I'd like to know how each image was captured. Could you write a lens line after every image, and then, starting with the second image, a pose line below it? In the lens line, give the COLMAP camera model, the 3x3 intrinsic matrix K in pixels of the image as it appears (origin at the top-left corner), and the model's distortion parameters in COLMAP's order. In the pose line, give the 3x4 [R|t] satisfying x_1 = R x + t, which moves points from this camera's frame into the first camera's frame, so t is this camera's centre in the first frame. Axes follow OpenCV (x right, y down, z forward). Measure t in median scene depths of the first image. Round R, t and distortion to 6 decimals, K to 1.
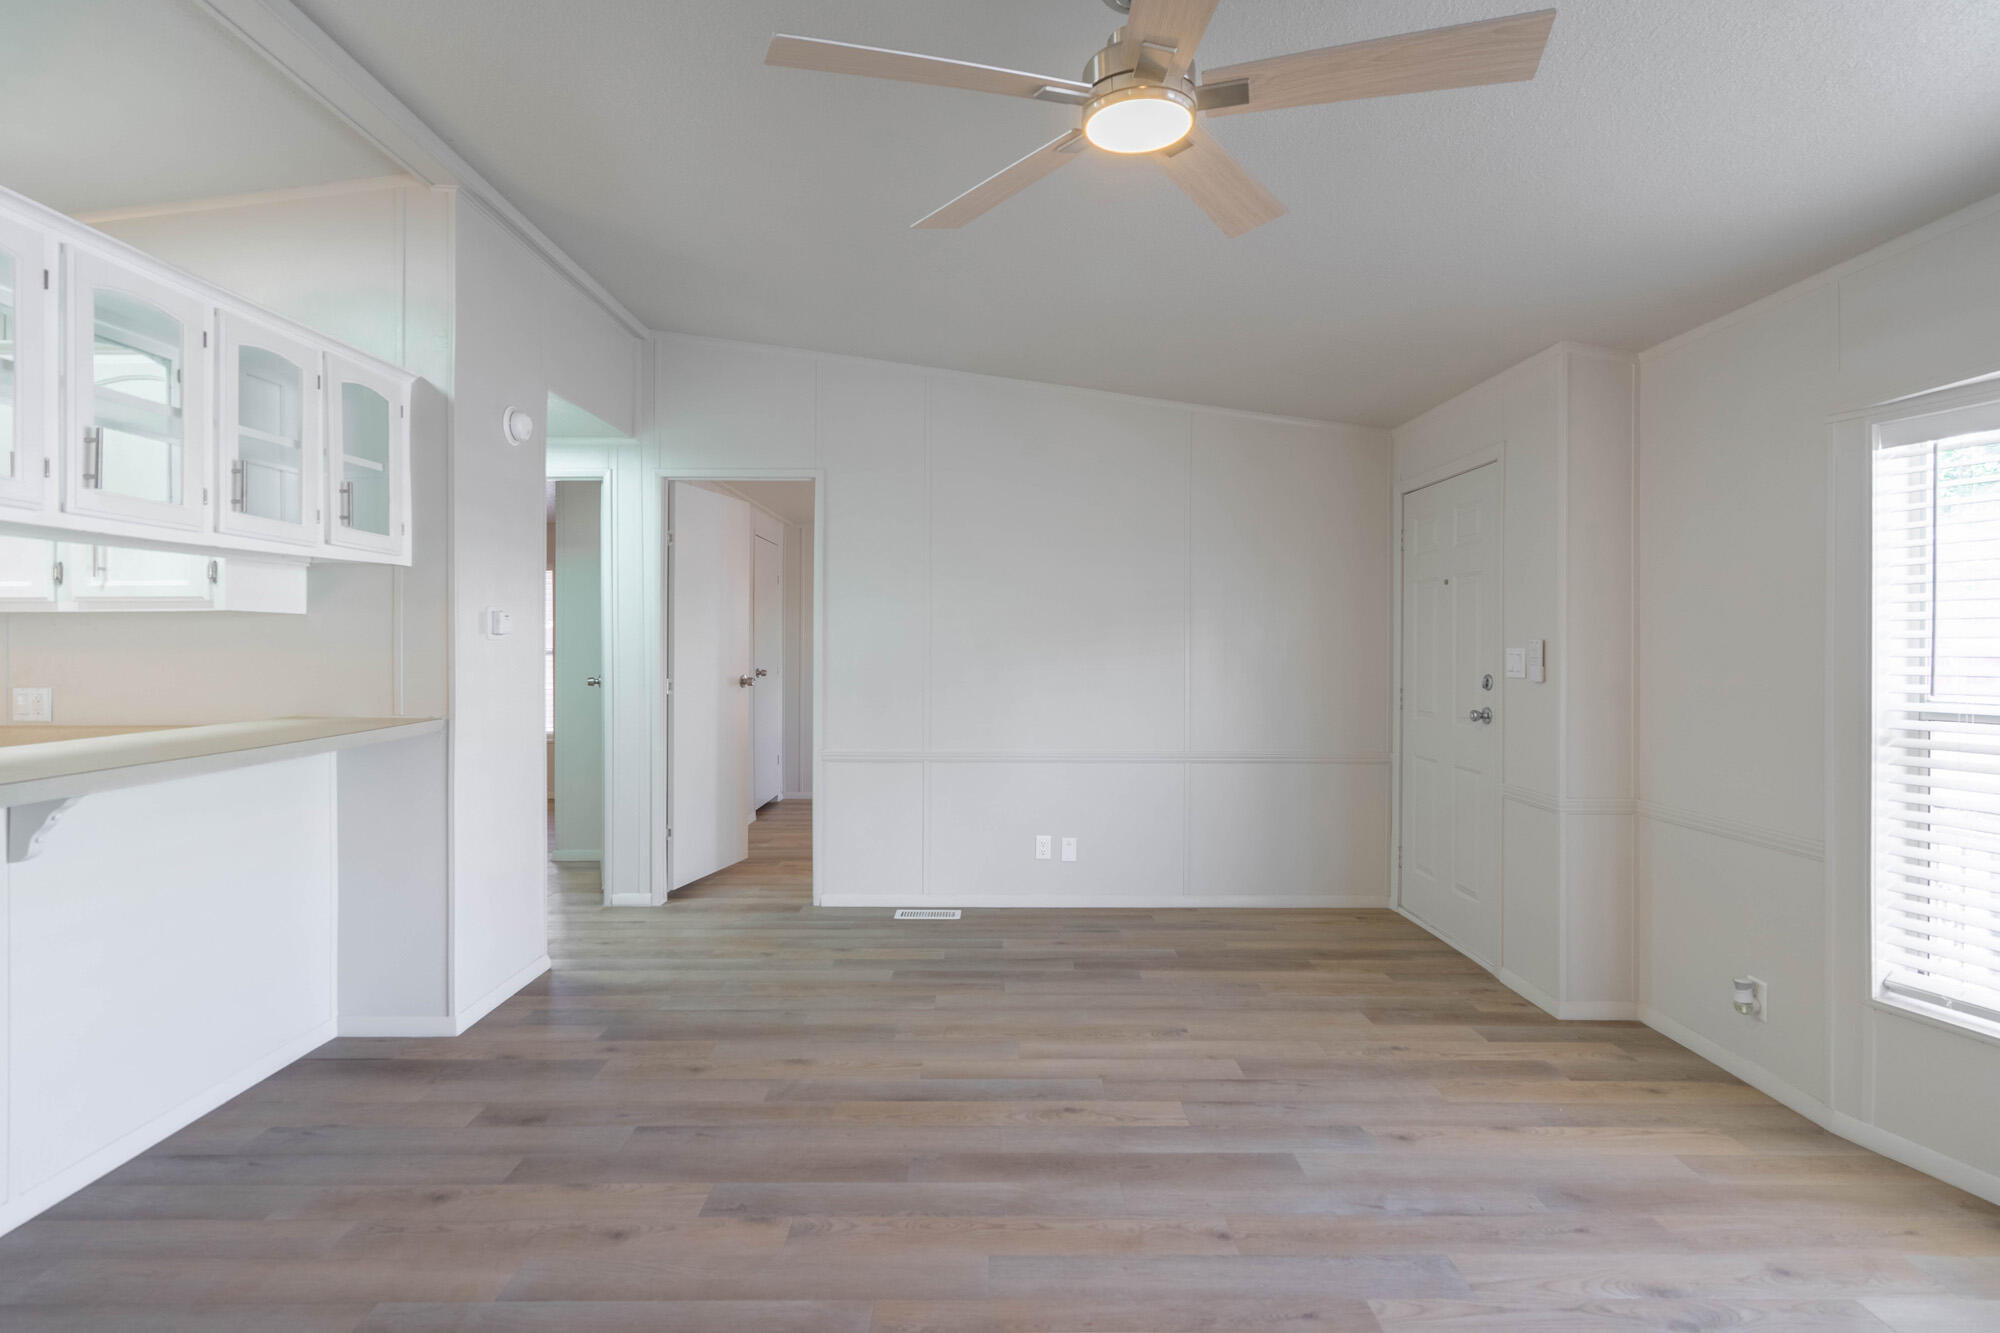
lens RADIAL K [[897.8, 0, 1001.3], [0, 897.8, 647.9], [0, 0, 1]] dist [-0.001498, 0.000376]
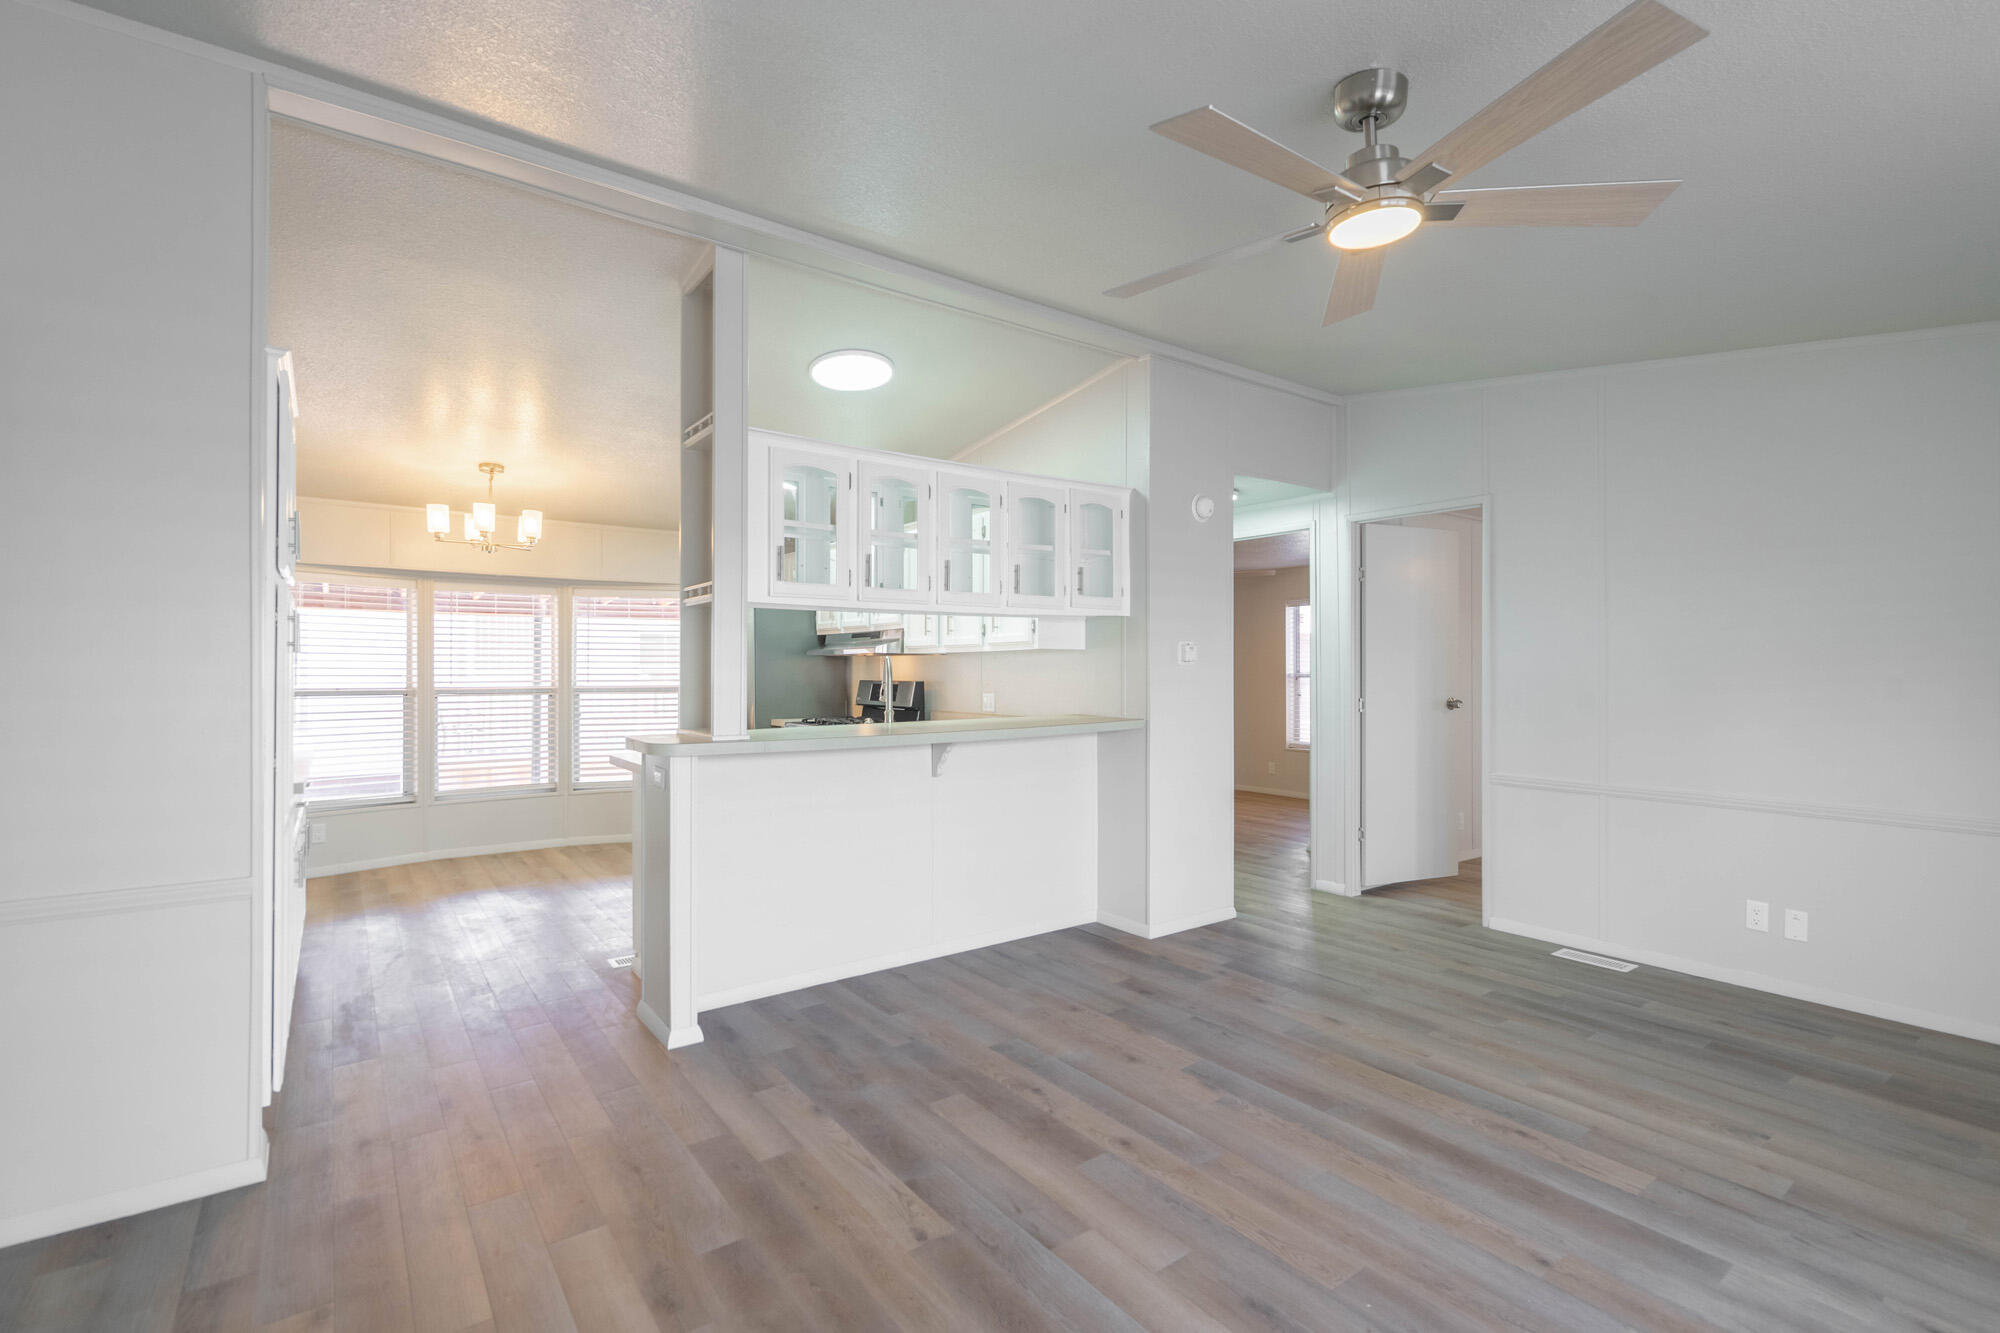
lens RADIAL K [[882.5, 0, 1000.0], [0, 882.5, 666.5], [0, 0, 1]] dist [0.000171, 0.000330]
pose [[0.591123, -0.004519, -0.806569, 0.434584], [0.000580, 0.999986, -0.005177, -0.000382], [0.806581, 0.002592, 0.591118, -0.042810]]
